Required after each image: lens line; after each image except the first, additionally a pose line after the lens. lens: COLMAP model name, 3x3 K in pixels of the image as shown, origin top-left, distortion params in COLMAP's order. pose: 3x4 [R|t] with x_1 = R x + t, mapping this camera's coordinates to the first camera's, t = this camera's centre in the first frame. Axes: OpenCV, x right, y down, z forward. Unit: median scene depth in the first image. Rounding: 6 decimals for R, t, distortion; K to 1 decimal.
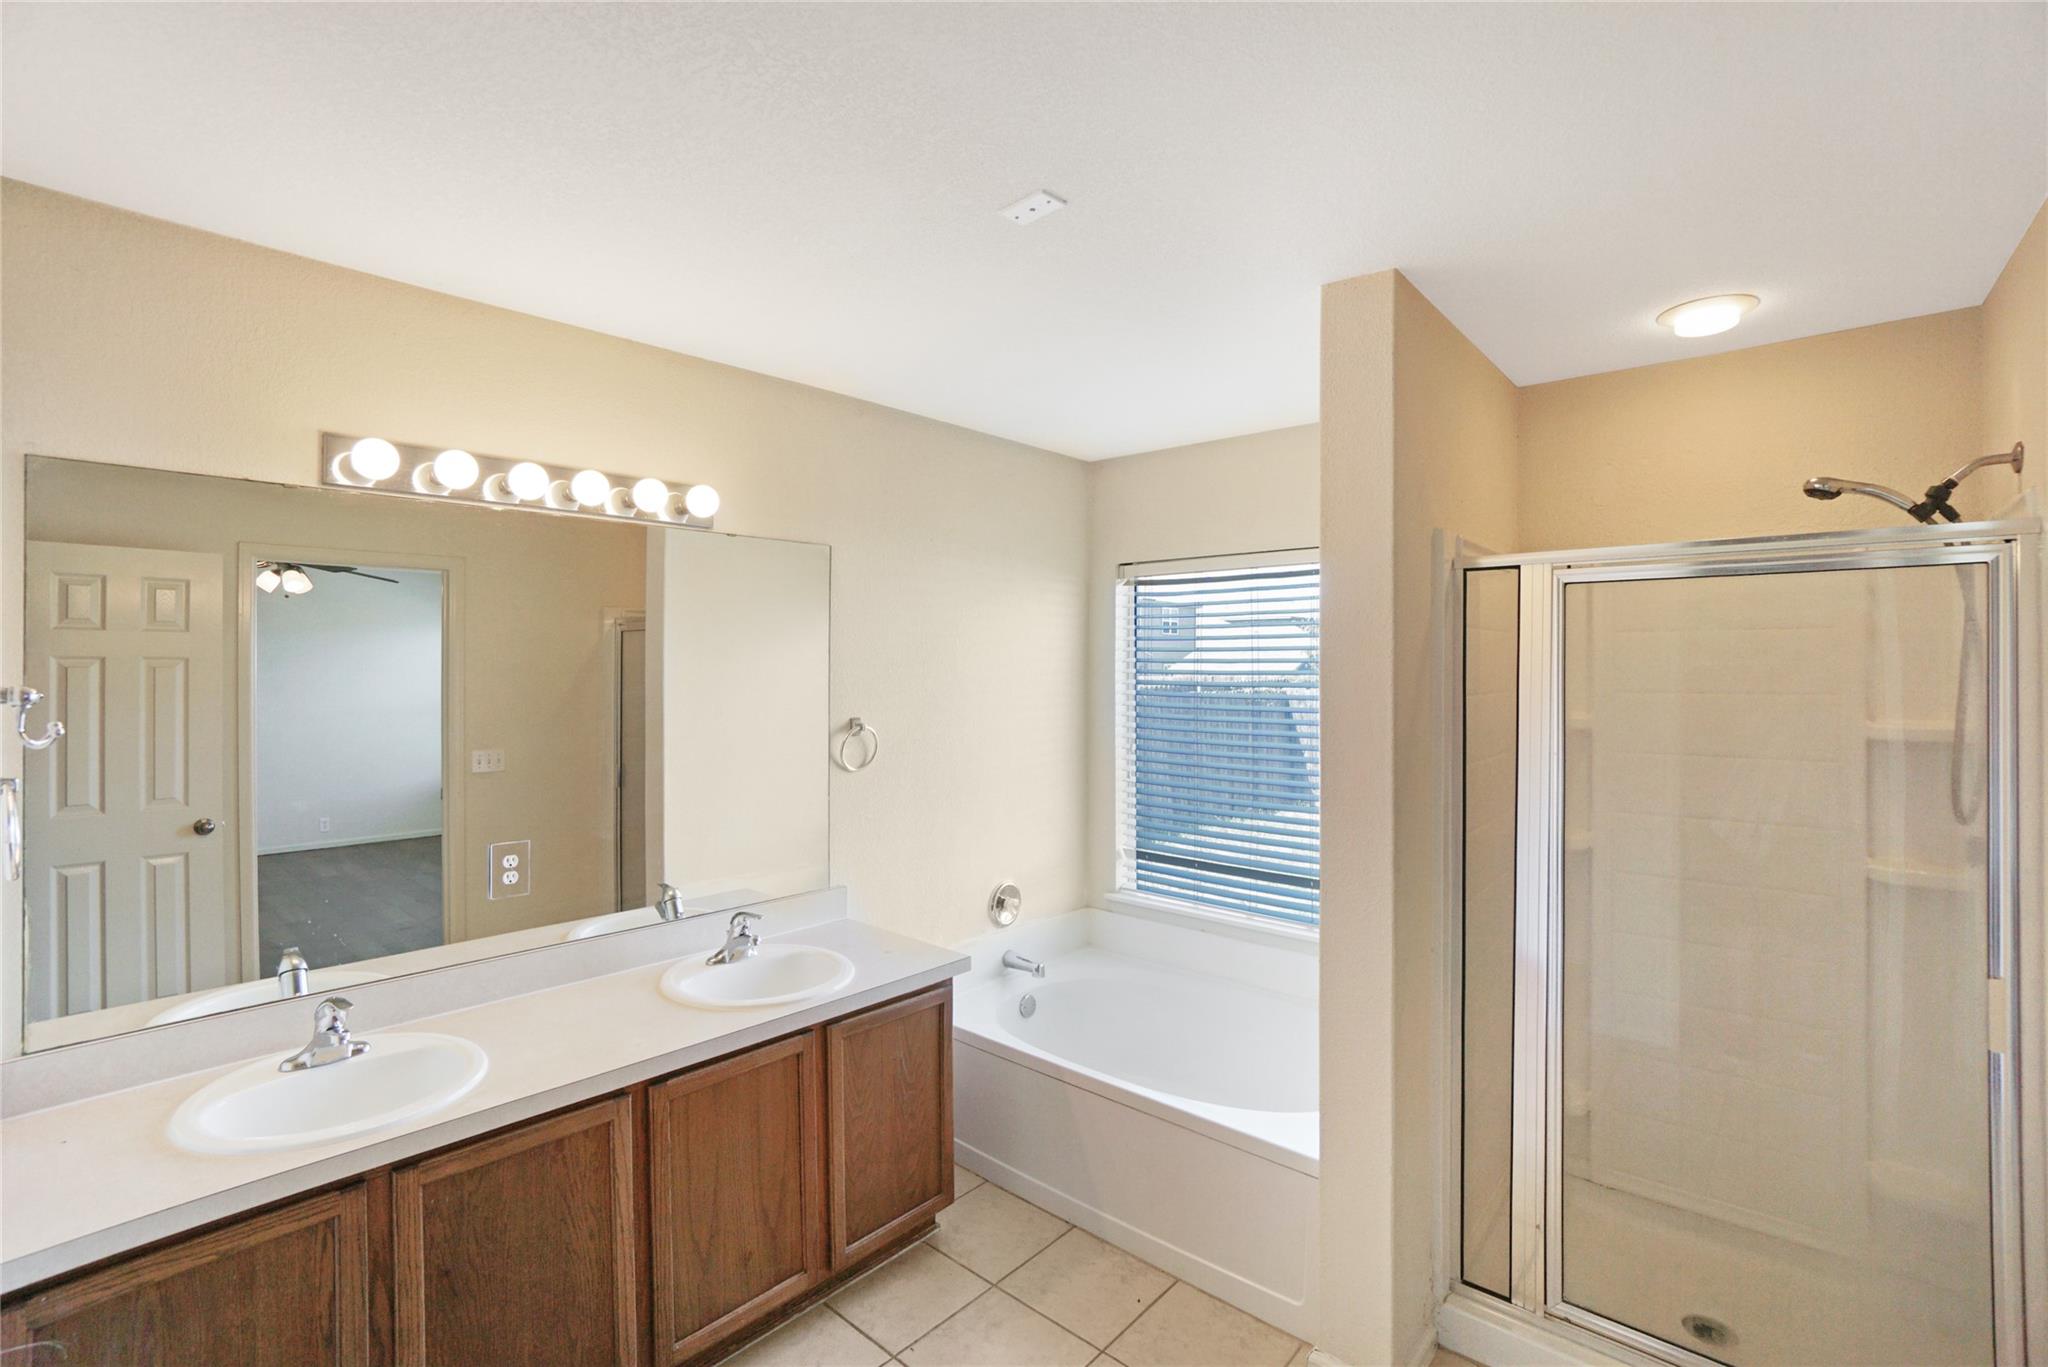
lens RADIAL K [[936.2, 0, 1035.8], [0, 936.2, 679.2], [0, 0, 1]] dist [-0.020106, 0.011323]
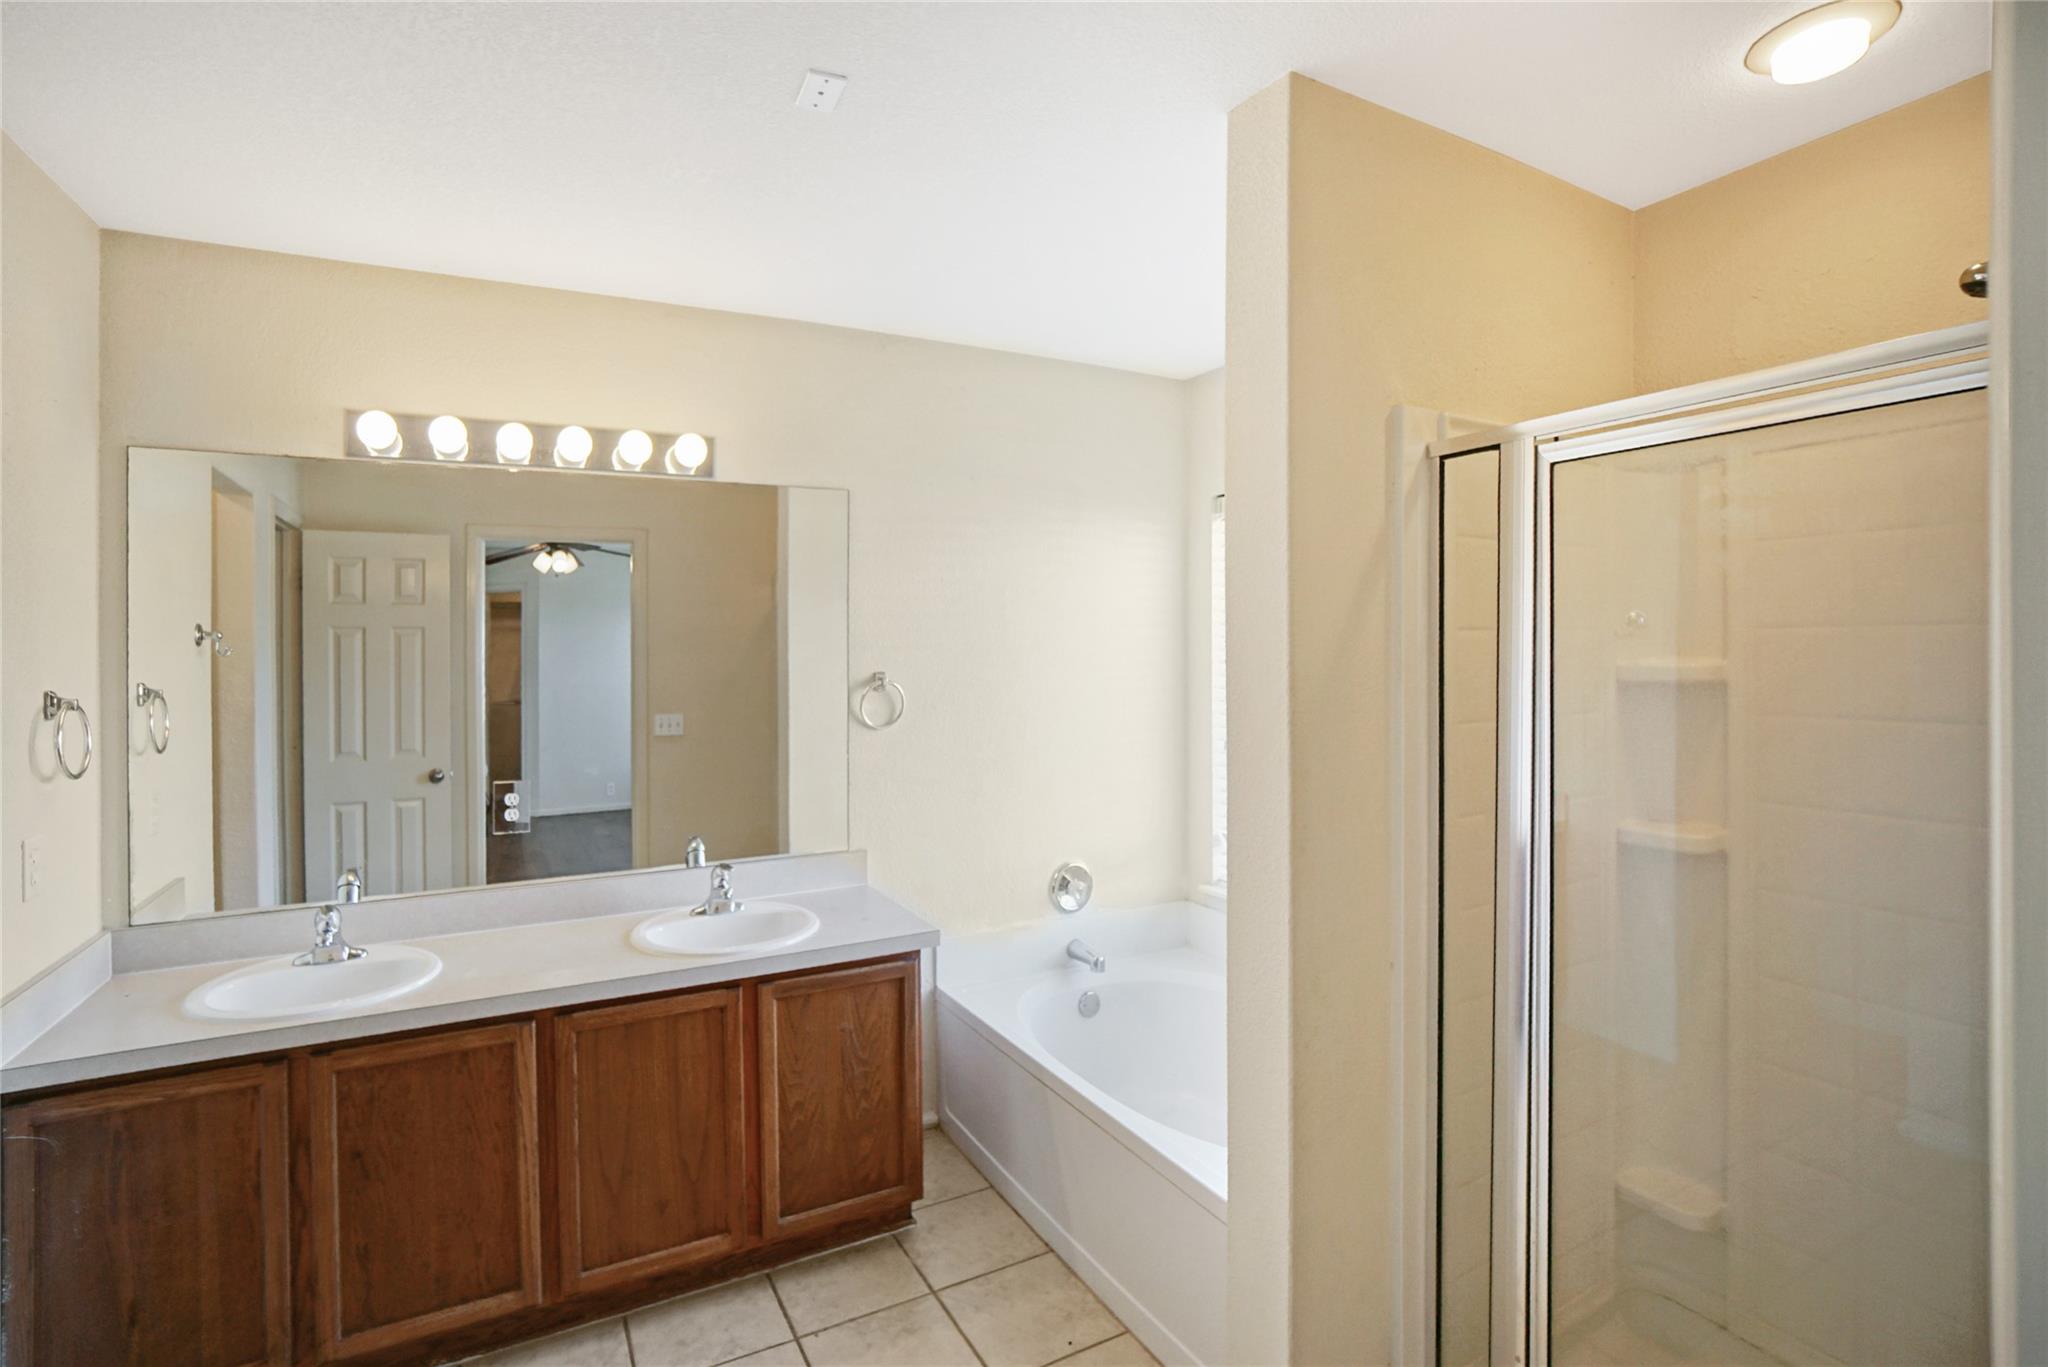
lens RADIAL K [[1056.5, 0, 979.5], [0, 1056.5, 660.9], [0, 0, 1]] dist [-0.002563, 0.005087]
pose [[0.933606, -0.005108, -0.358264, 0.371344], [0.006903, 0.999969, 0.003731, 0.036321], [0.358234, -0.005957, 0.933613, 0.065153]]
